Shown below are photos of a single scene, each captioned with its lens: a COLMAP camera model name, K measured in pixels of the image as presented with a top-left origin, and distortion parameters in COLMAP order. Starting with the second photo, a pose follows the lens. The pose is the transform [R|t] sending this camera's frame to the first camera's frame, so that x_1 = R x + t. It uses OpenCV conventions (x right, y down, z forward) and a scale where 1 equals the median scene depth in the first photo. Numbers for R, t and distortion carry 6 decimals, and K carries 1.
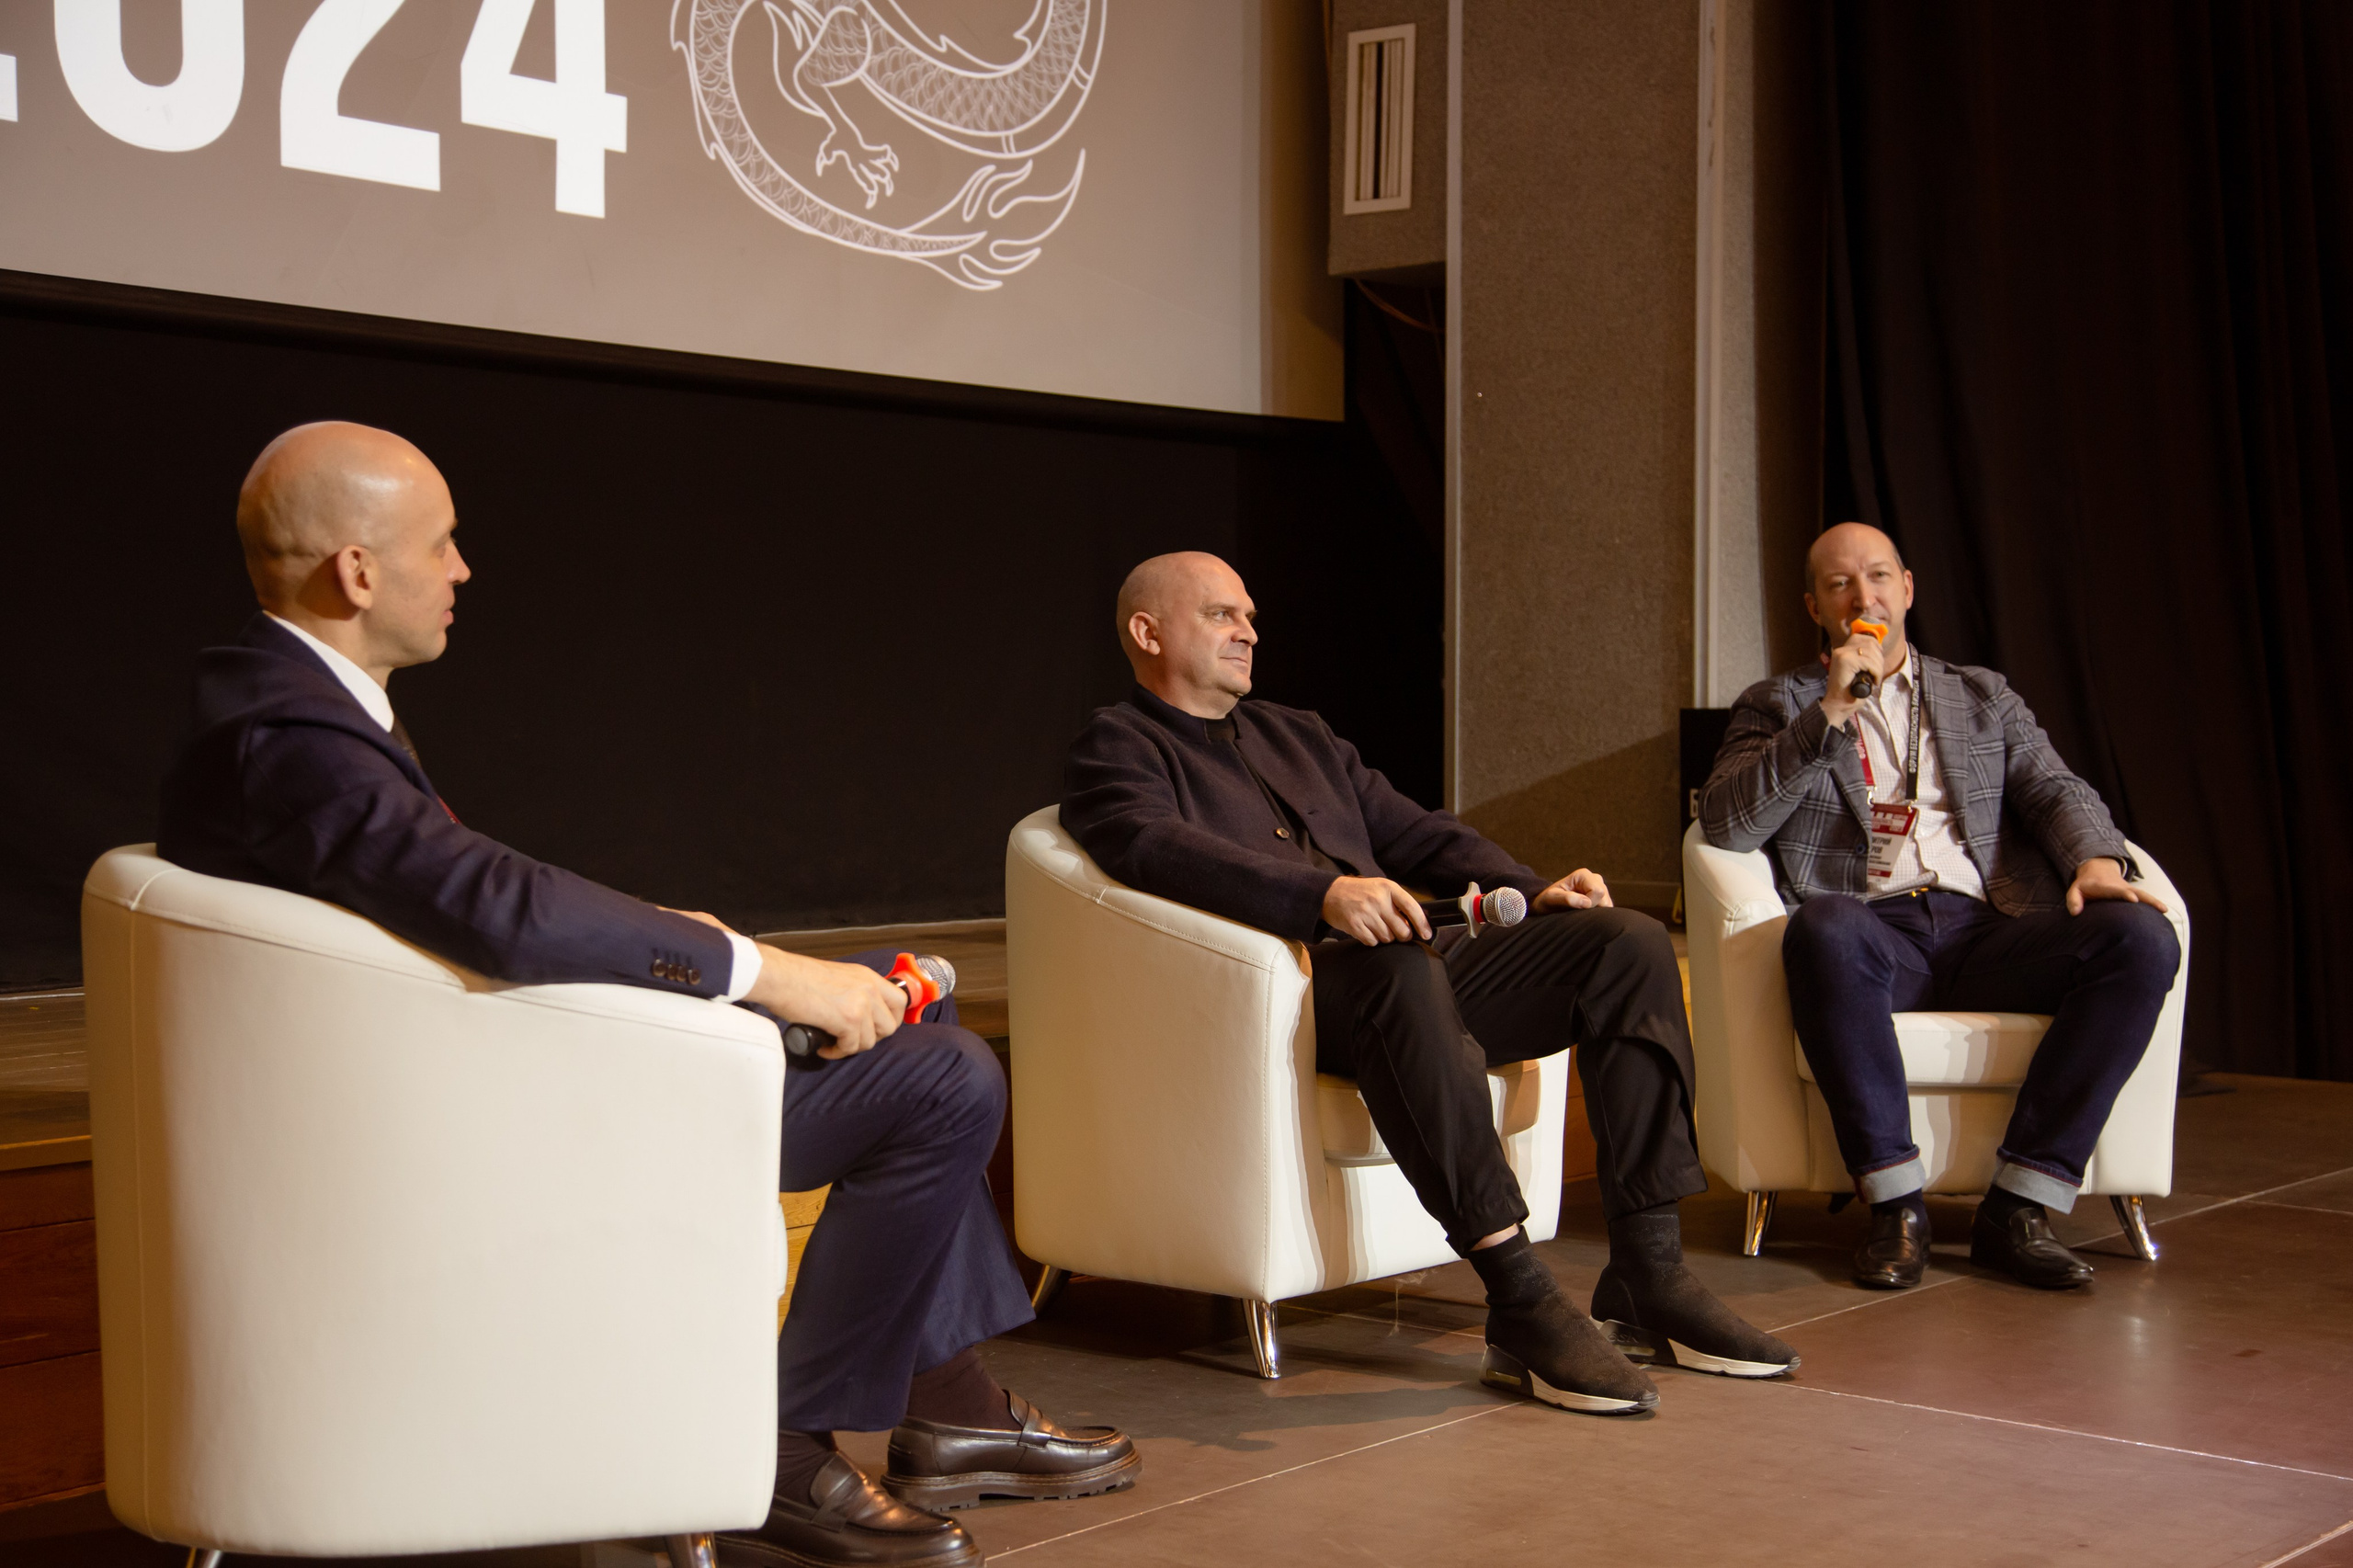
lens RADIAL K [[3223.9, 0, 1161.4], [0, 3223.9, 767.1], [0, 0, 1]] dist [0.175601, 0.000000]
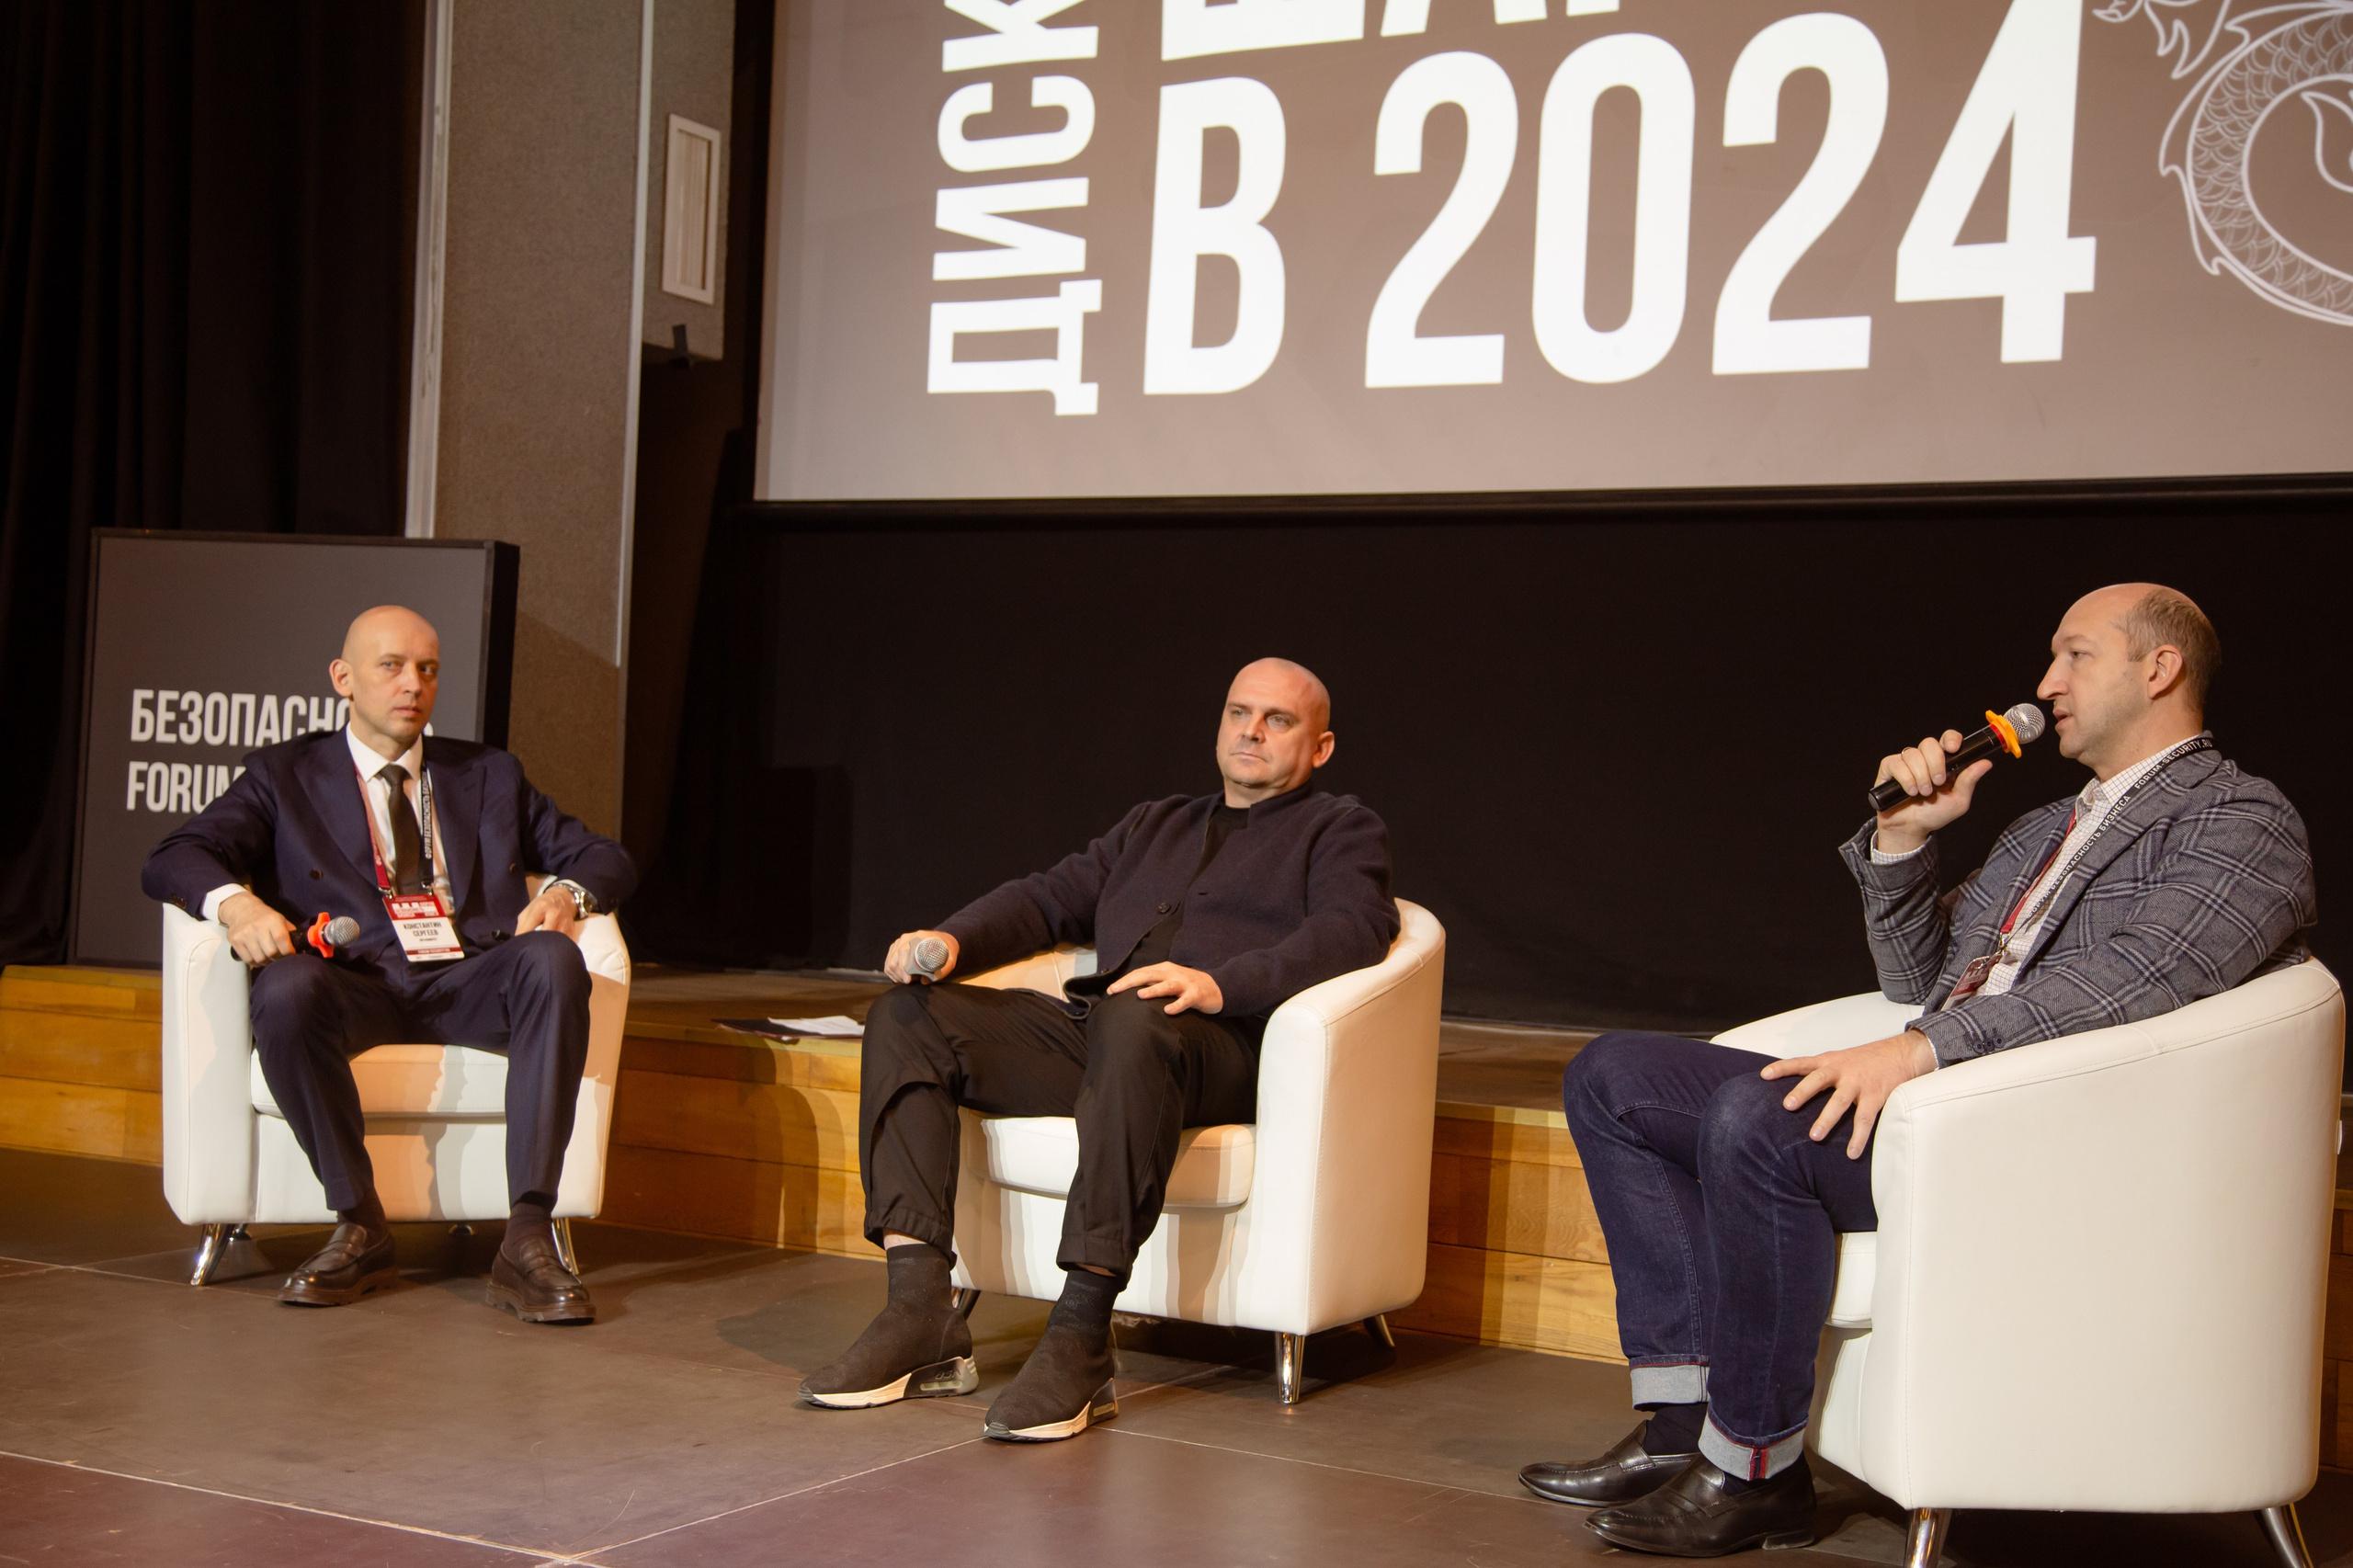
lens RADIAL K [[3077.3, 0, 1160.1], [0, 3077.3, 775.2], [0, 0, 1]] dist [0.140562, 0.000000]
pose [[0.167073, -0.001747, -0.985943, 0.960860], [-0.060099, 0.998121, -0.011953, -0.011267], [0.984111, 0.061251, 0.166654, 0.721188]]
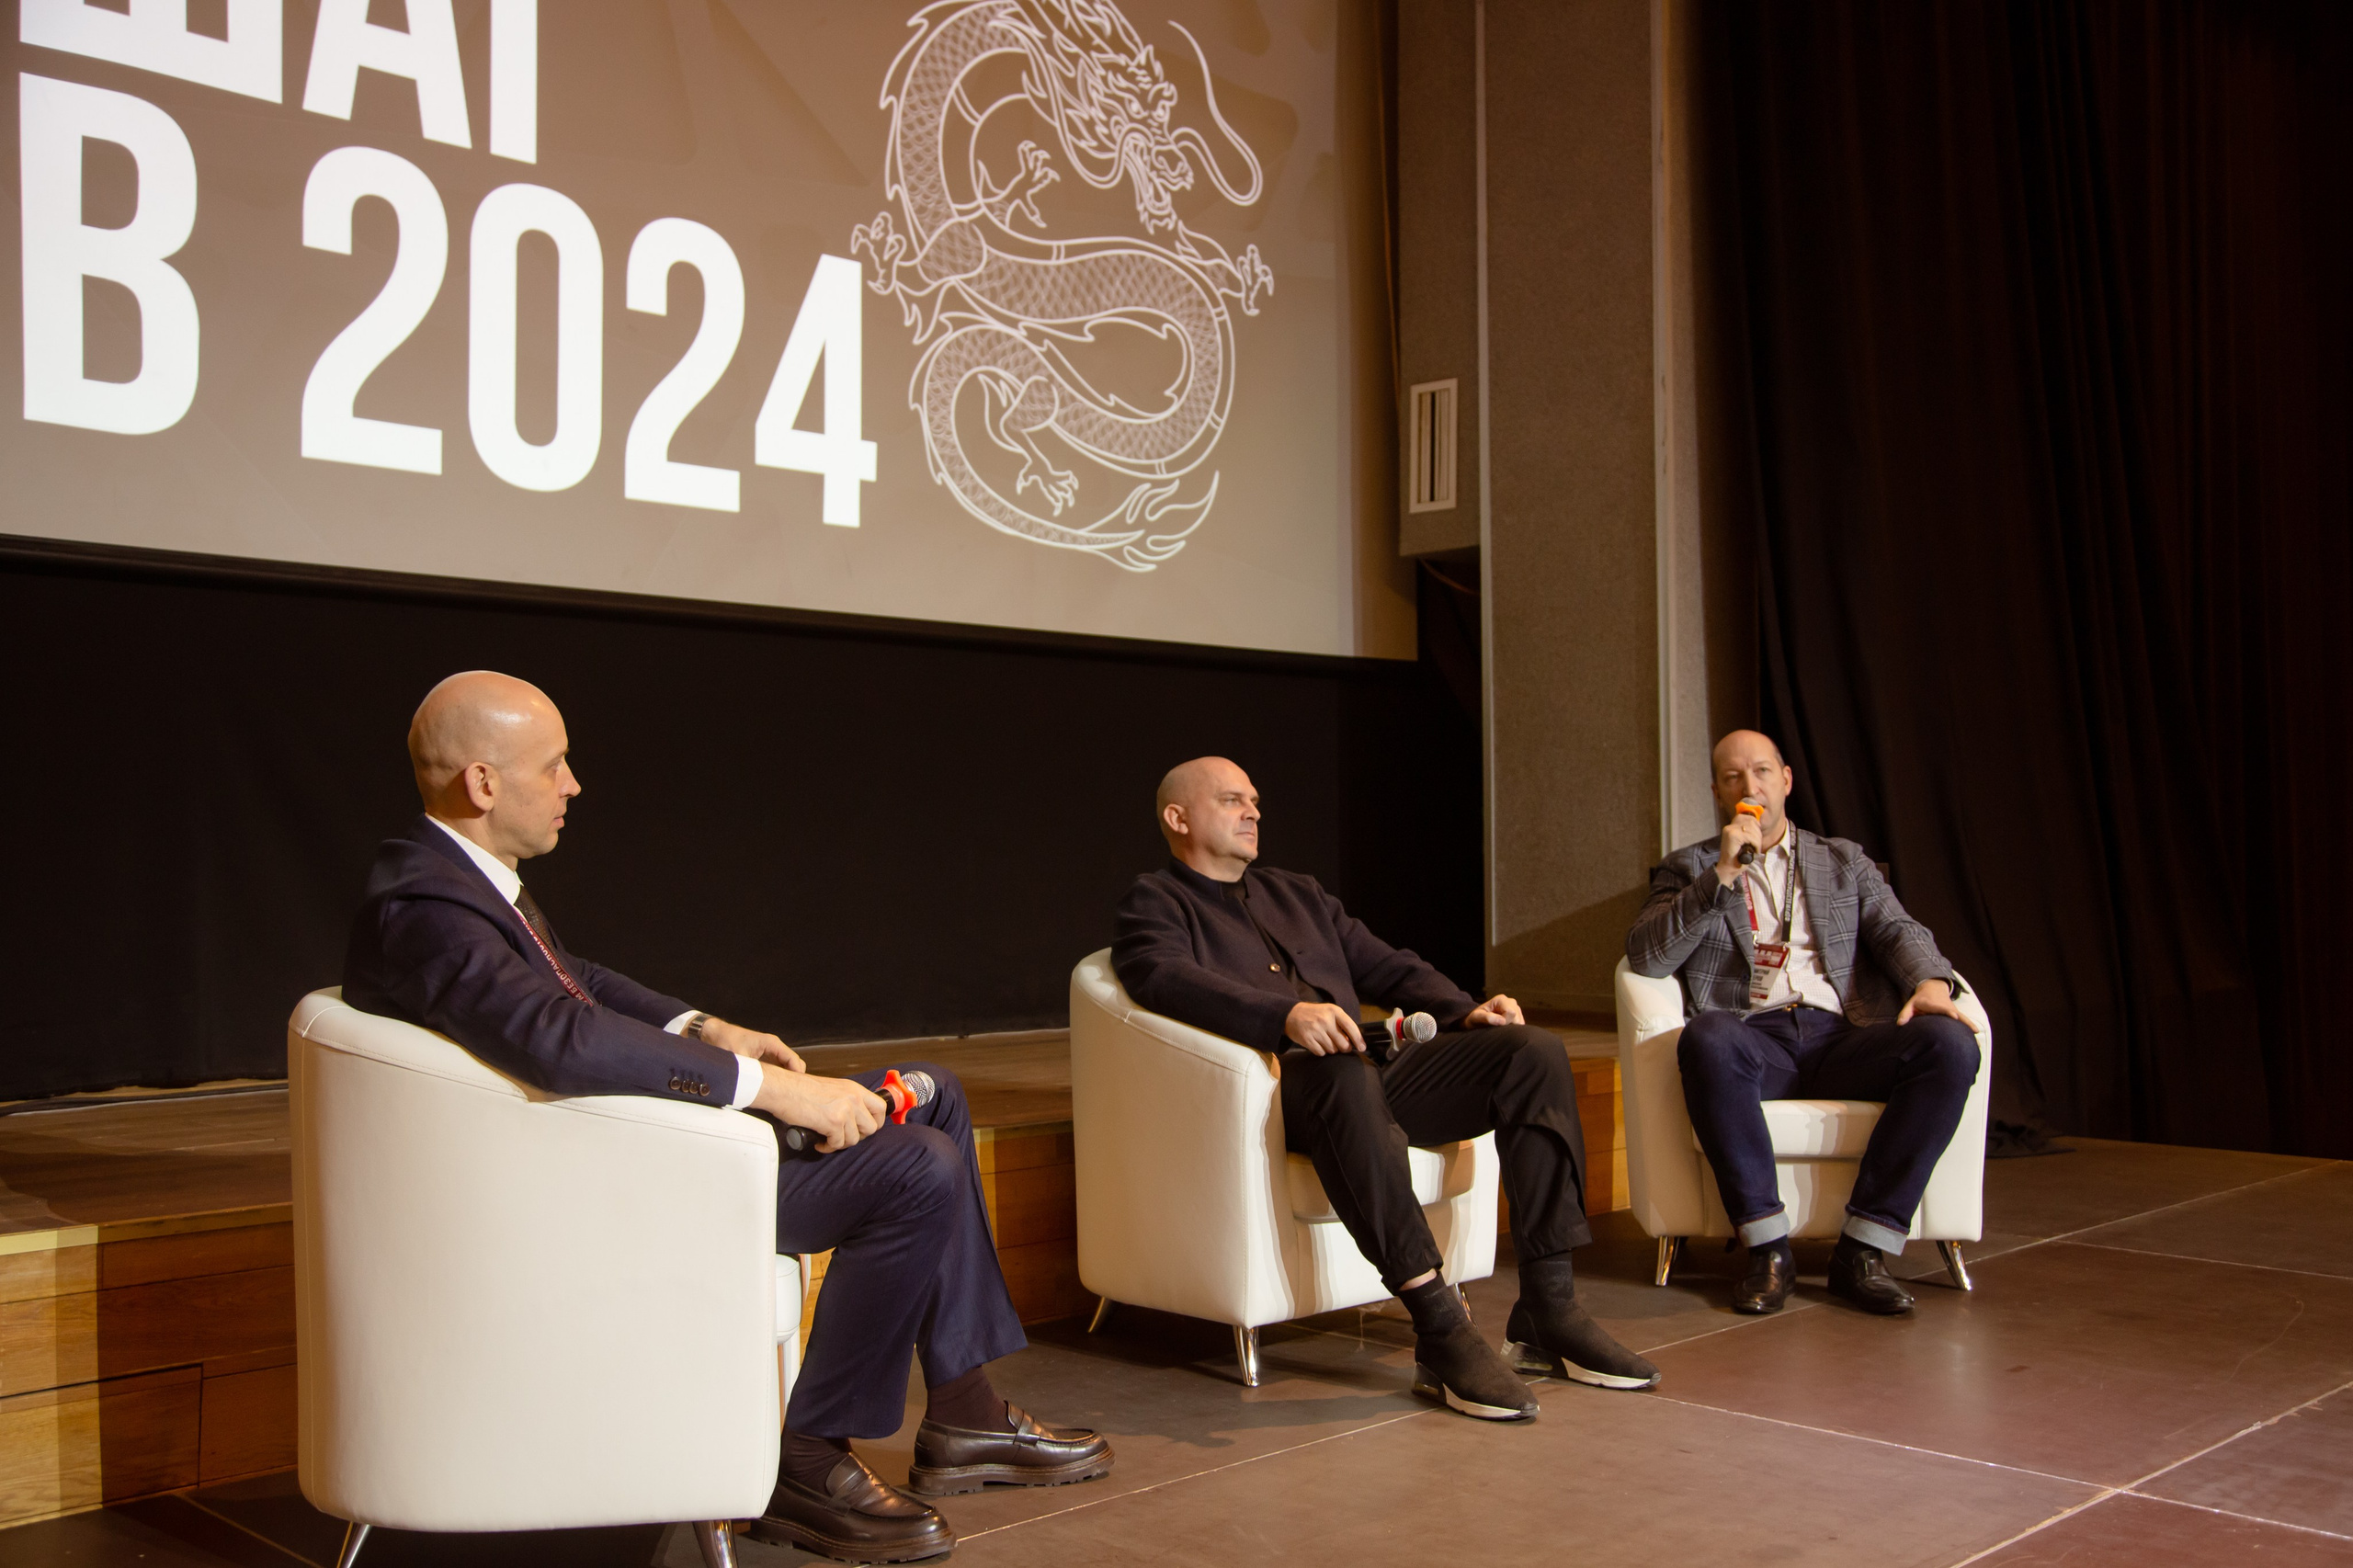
lens RADIAL K [[2229.3, 0, 1177.7], [0, 2229.3, 778.3], [0, 0, 1]] dist [0.031026, 0.000000]
pose [[0.995123, -0.009695, -0.098160, 0.078185], [0.004197, 0.998418, -0.056065, -0.005439], [0.098548, 0.055380, 0.993590, 0.069525]]
